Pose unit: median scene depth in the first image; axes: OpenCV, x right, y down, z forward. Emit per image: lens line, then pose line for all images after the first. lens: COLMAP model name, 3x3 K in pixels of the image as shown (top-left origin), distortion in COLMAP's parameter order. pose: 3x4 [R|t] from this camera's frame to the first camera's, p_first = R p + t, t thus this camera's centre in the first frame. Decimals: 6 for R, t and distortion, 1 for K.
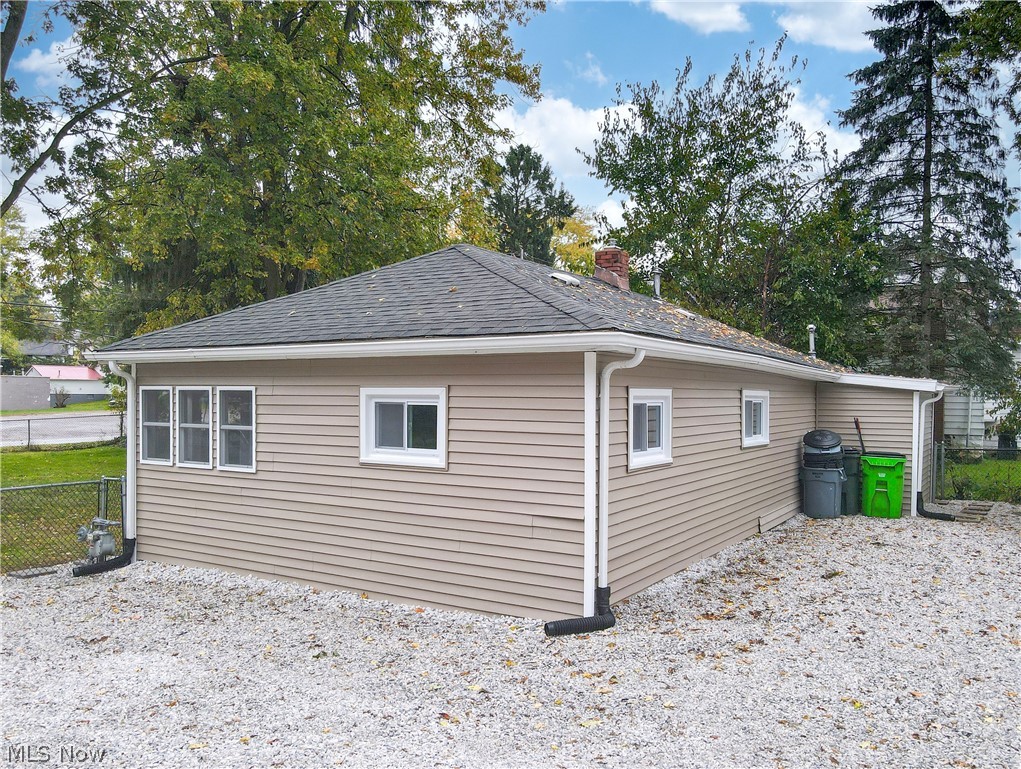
lens RADIAL K [[833.6, 0, 514.8], [0, 833.6, 397.8], [0, 0, 1]] dist [0.006313, 0.010148]
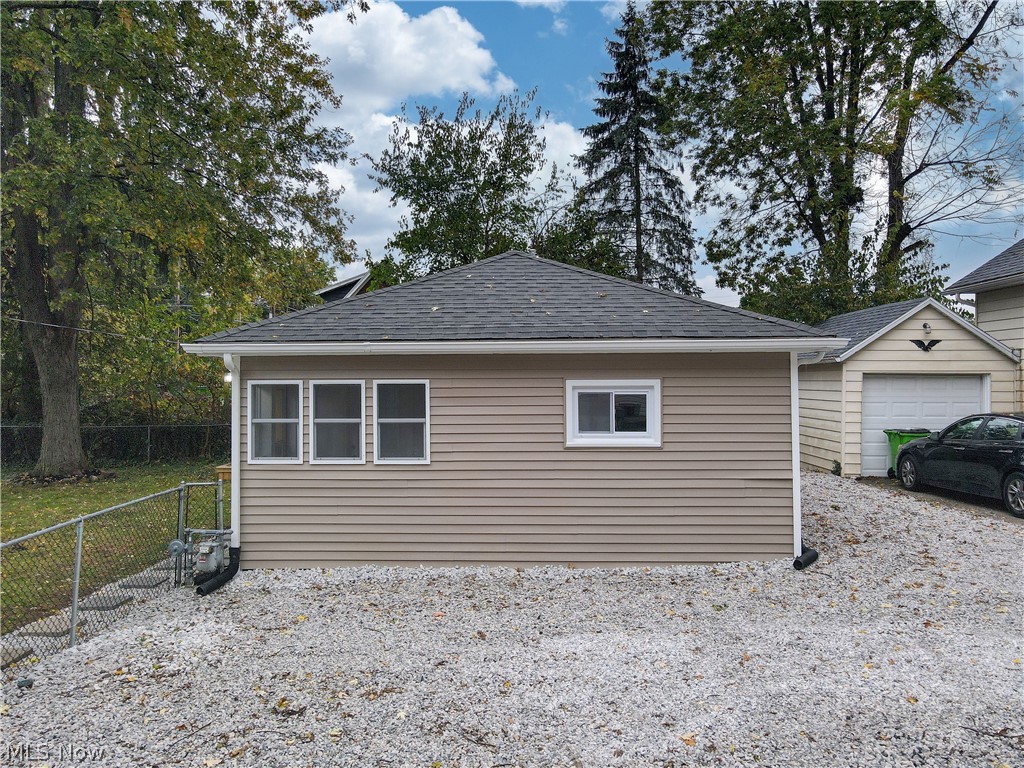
lens RADIAL K [[762.9, 0, 496.5], [0, 762.9, 366.4], [0, 0, 1]] dist [0.000813, 0.008054]
pose [[0.866382, -0.004053, 0.499366, -0.778009], [0.013646, 0.999786, -0.015563, -0.015850], [-0.499196, 0.020298, 0.866252, 0.159122]]
